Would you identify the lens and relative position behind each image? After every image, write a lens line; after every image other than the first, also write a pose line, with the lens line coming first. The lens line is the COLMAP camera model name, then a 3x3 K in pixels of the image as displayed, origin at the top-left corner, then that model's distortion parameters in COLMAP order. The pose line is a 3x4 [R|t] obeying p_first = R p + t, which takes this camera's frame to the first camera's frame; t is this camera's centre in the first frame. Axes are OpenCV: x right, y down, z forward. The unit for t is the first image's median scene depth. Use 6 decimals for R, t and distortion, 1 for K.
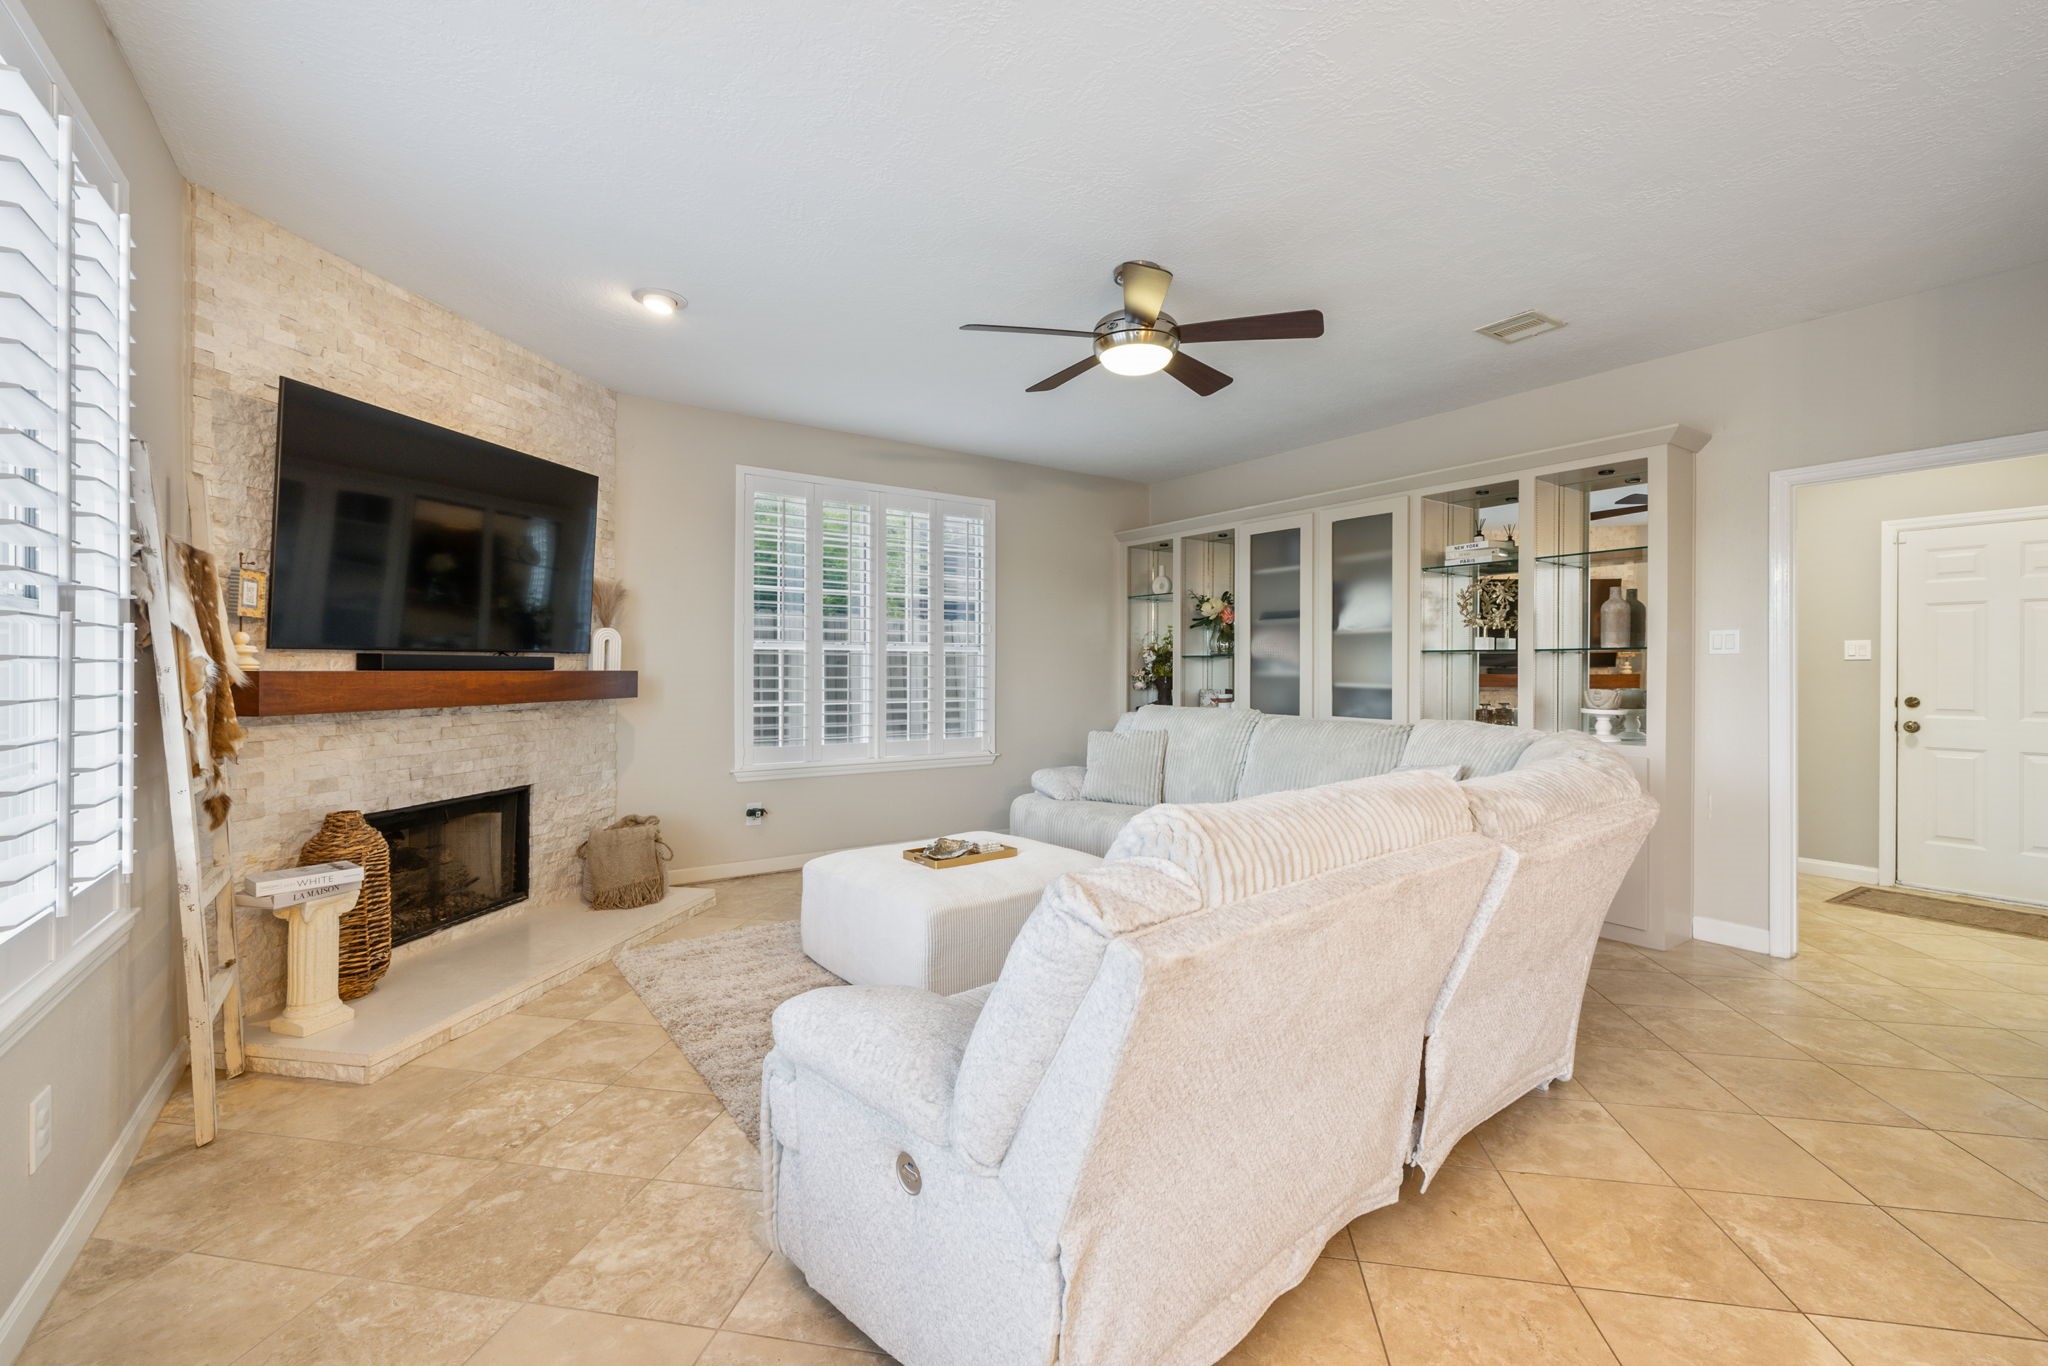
lens RADIAL K [[868.3, 0, 1023.5], [0, 868.3, 666.2], [0, 0, 1]] dist [0.002988, -0.000531]
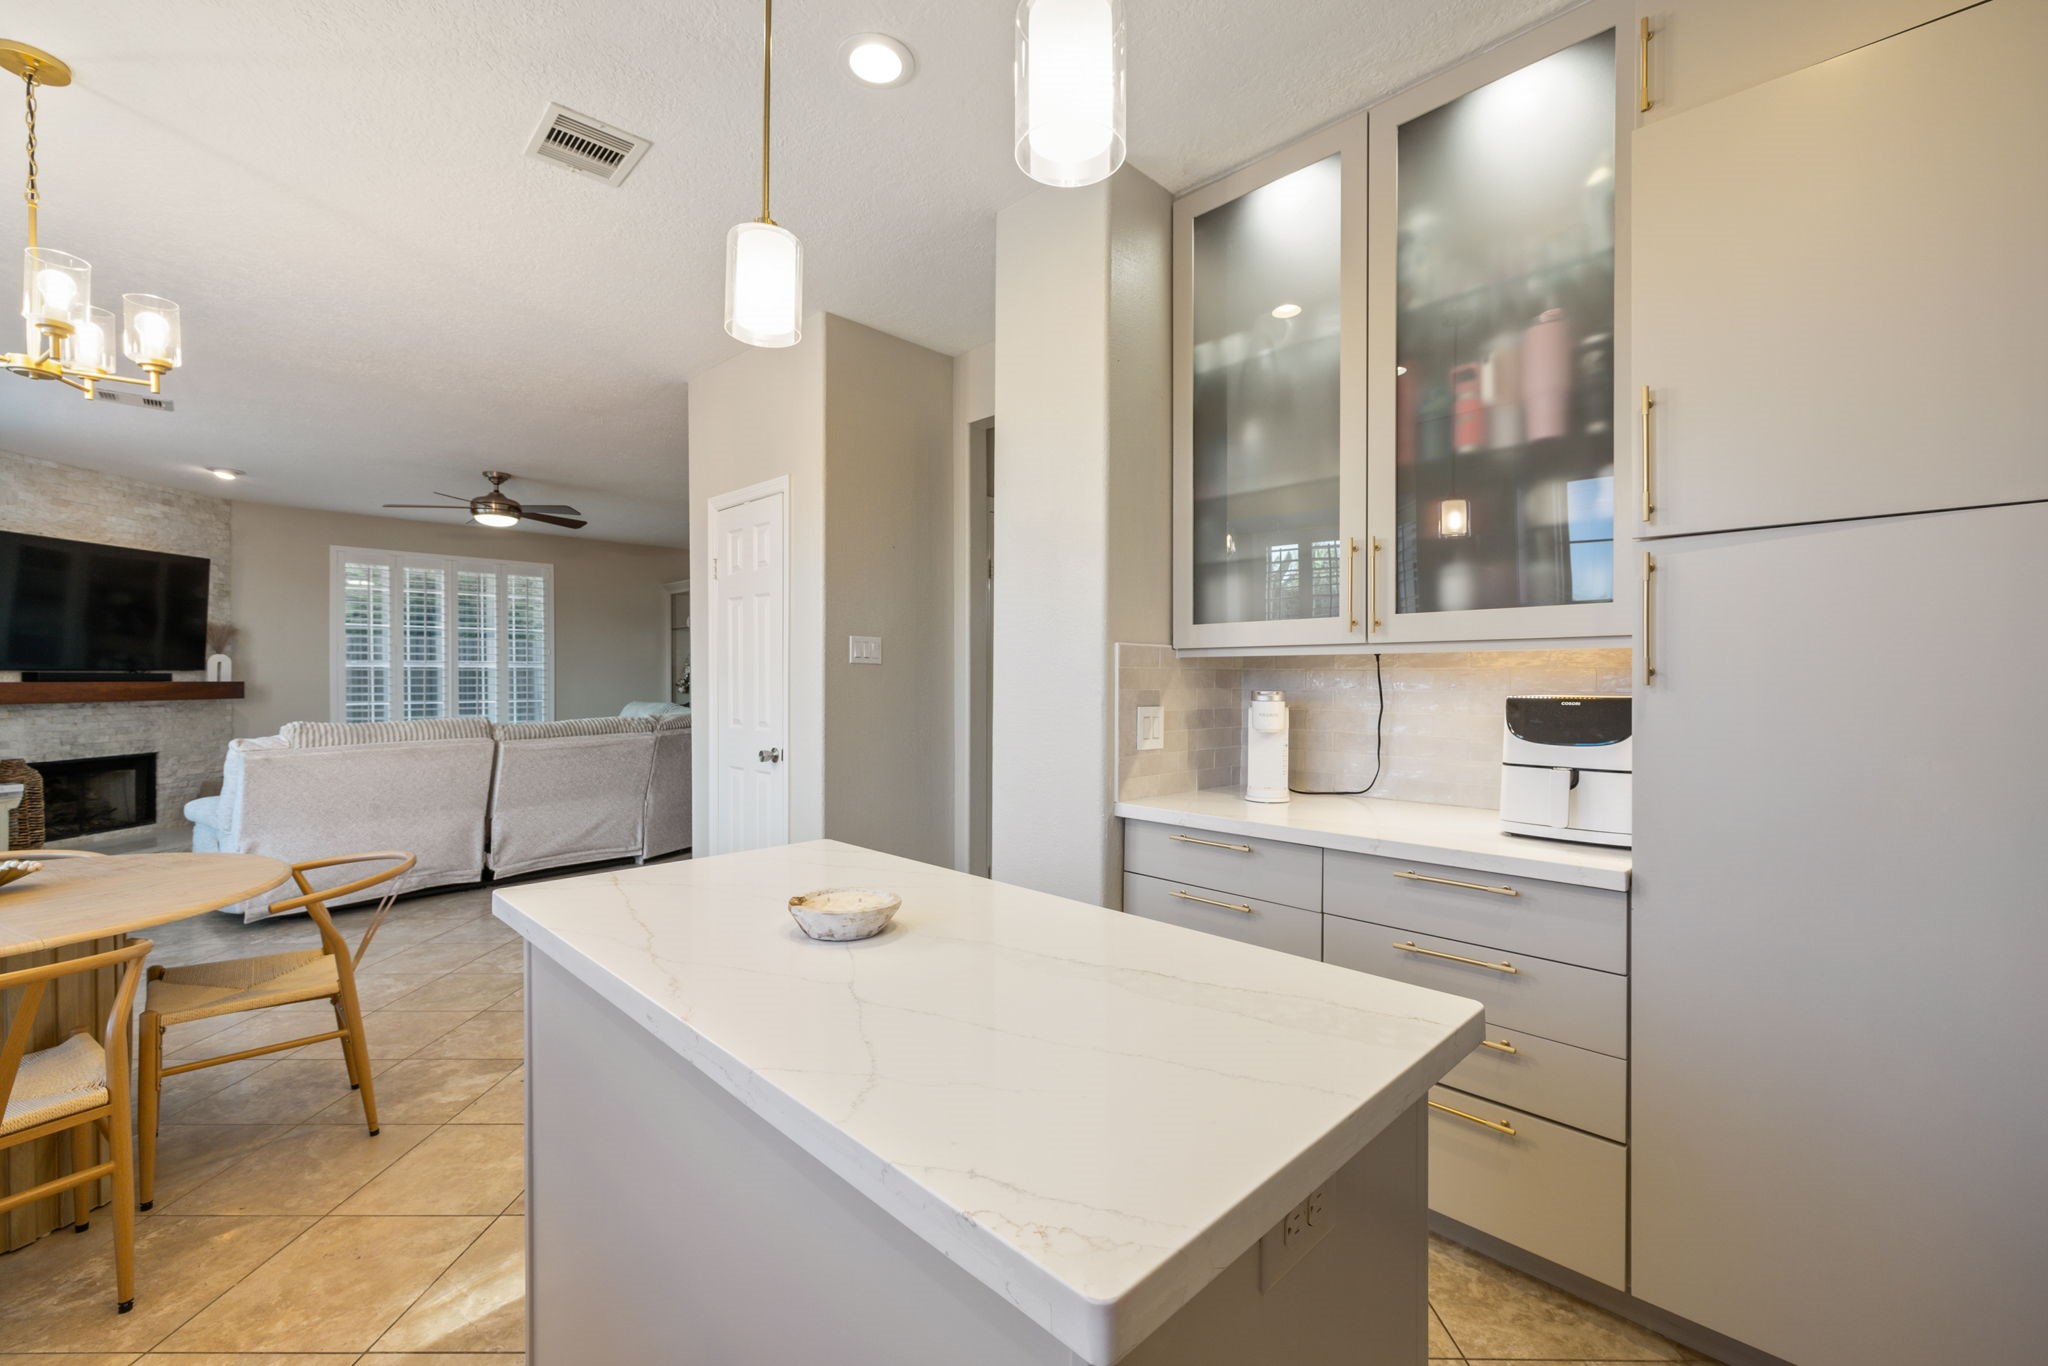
lens RADIAL K [[868.3, 0, 1023.3], [0, 868.3, 680.9], [0, 0, 1]] dist [0.002988, -0.000531]
pose [[0.985259, -0.002270, 0.171056, 0.750325], [0.001227, 0.999980, 0.006202, -0.004289], [-0.171066, -0.005901, 0.985242, -0.876535]]
